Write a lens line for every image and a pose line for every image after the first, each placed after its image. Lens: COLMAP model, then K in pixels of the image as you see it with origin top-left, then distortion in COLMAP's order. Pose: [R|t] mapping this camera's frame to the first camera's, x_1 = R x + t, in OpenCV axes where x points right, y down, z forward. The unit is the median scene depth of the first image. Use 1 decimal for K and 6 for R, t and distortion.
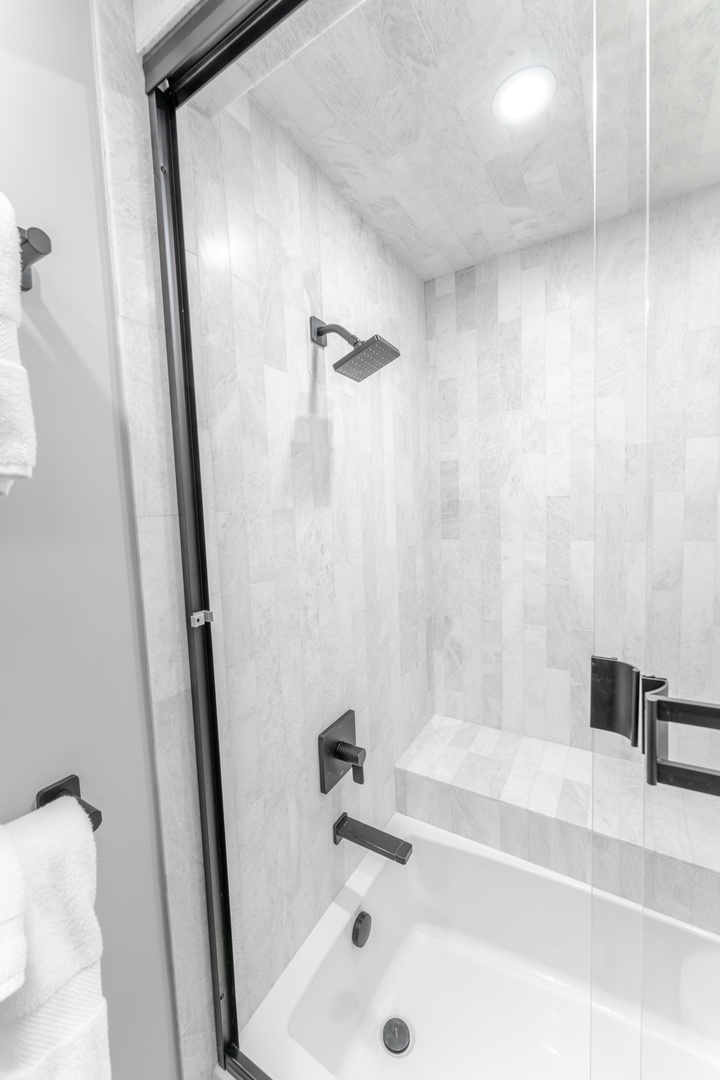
lens RADIAL K [[432.3, 0, 353.9], [0, 432.3, 538.2], [0, 0, 1]] dist [-0.002828, -0.000200]
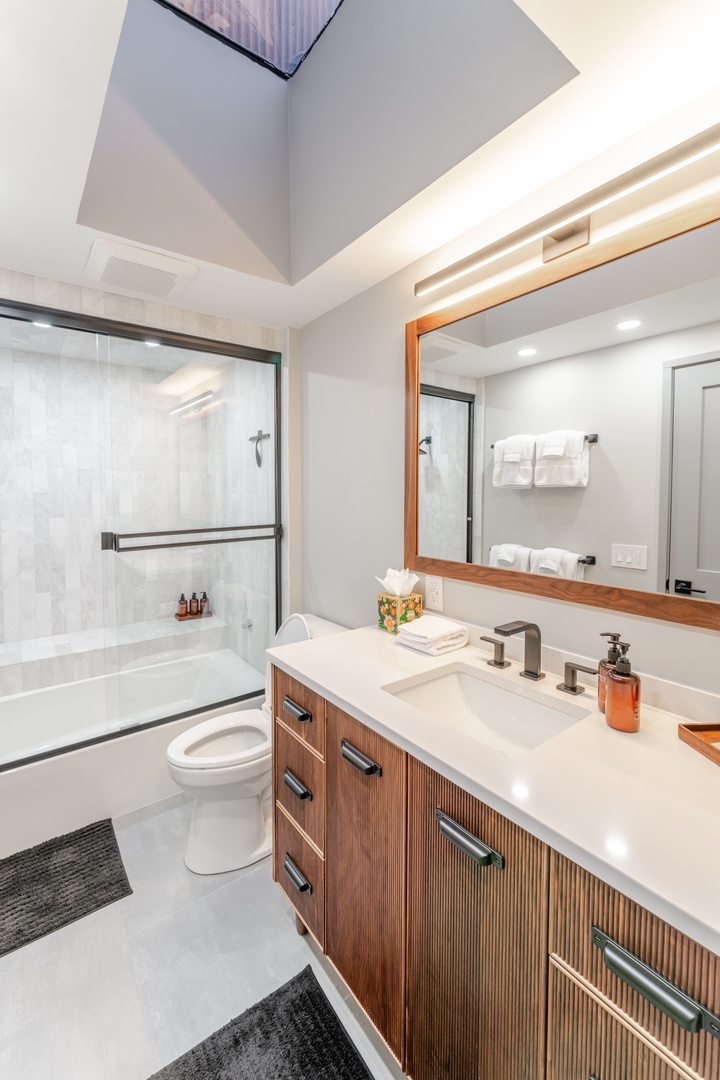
lens RADIAL K [[439.9, 0, 364.3], [0, 439.9, 510.8], [0, 0, 1]] dist [-0.000284, -0.000051]
pose [[0.335525, 0.000157, 0.942031, -0.759484], [0.061844, 0.997839, -0.022193, 0.095013], [-0.939999, 0.065705, 0.334790, -0.825515]]
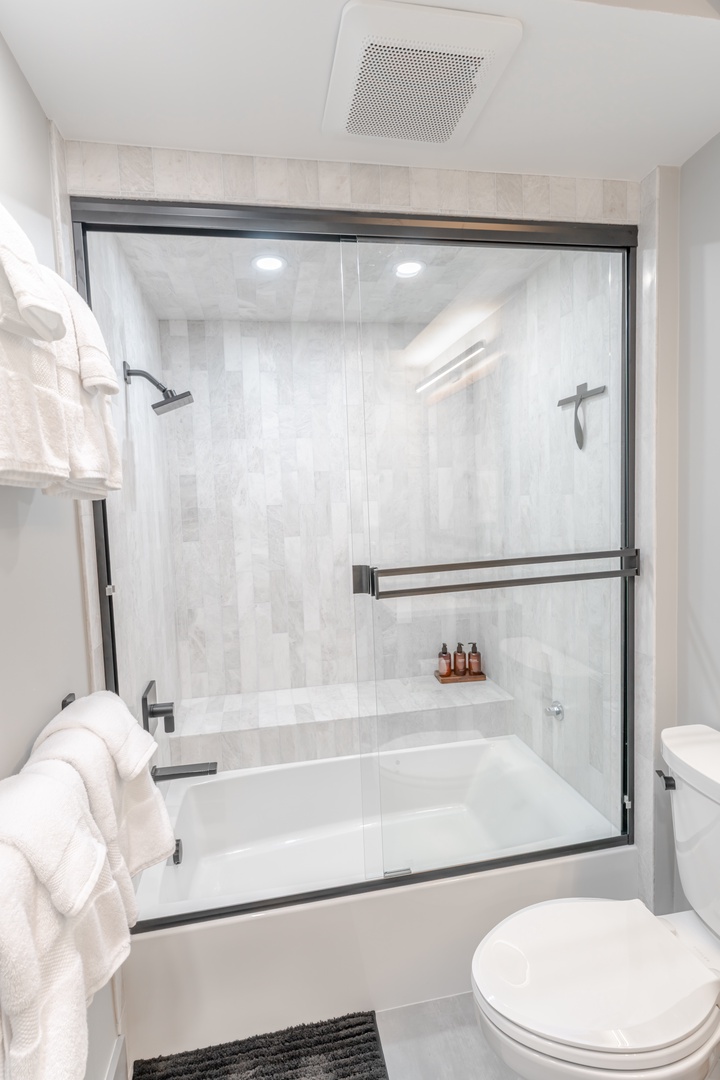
lens RADIAL K [[529.3, 0, 365.3], [0, 529.3, 538.8], [0, 0, 1]] dist [0.000051, -0.000091]
pose [[0.726736, -0.037636, 0.685885, -0.458080], [0.063742, 0.997885, -0.012783, 0.047481], [-0.683953, 0.053010, 0.727597, -0.400887]]
